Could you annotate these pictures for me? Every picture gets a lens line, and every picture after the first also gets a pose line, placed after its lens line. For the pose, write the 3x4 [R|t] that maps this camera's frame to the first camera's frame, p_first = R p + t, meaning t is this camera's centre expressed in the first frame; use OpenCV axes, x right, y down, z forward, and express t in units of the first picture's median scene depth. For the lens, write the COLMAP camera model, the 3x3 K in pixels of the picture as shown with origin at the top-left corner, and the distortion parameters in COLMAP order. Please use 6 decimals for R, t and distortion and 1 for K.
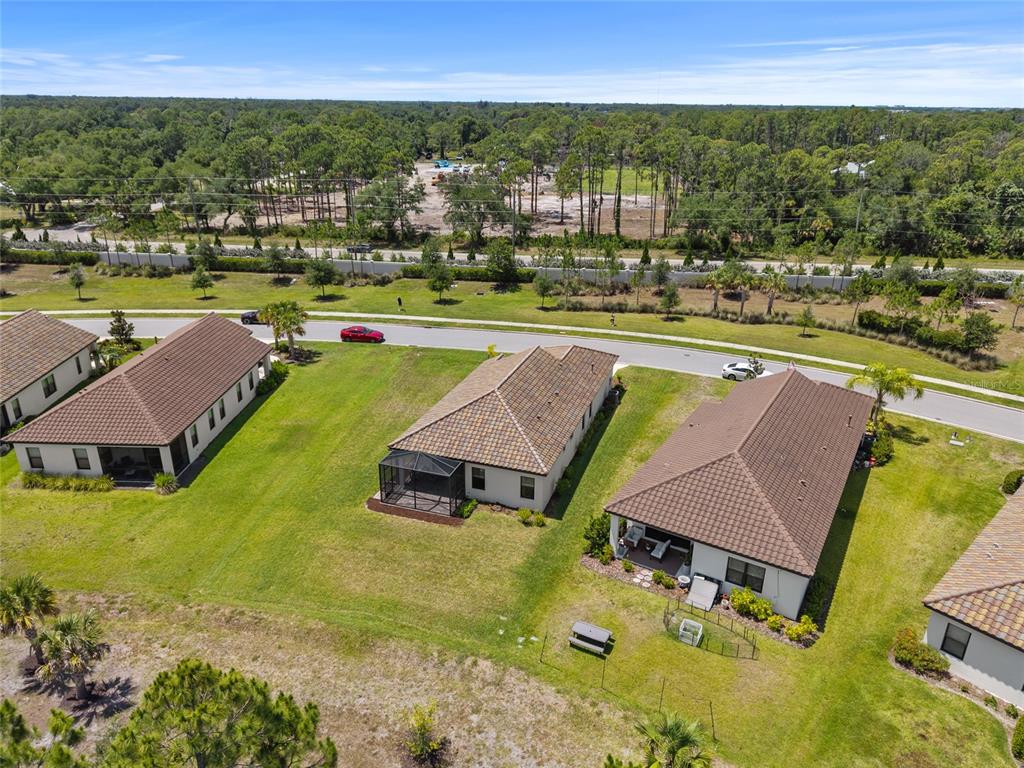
lens RADIAL K [[690.1, 0, 512.0], [0, 690.1, 384.0], [0, 0, 1]] dist [0.043846, -0.051055]
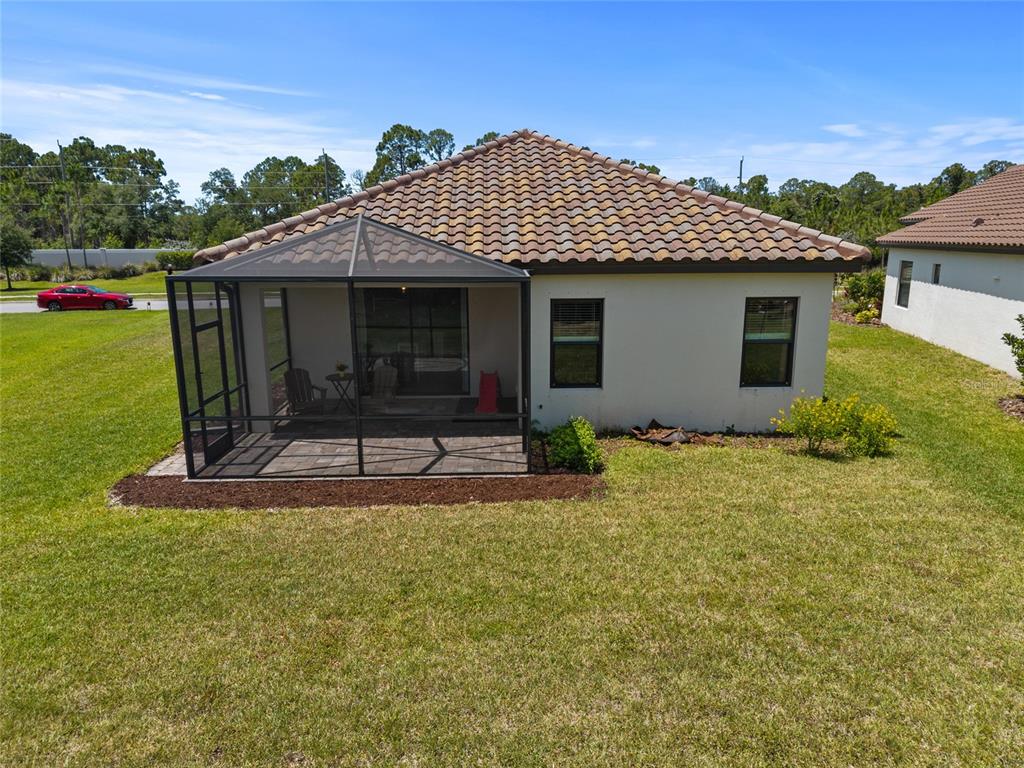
lens RADIAL K [[686.1, 0, 512.0], [0, 686.1, 384.0], [0, 0, 1]] dist [0.035588, -0.047363]
pose [[0.940225, -0.083795, 0.330084, -0.103938], [0.140521, 0.978356, -0.151901, 0.120758], [-0.310211, 0.189205, 0.931649, 0.484894]]
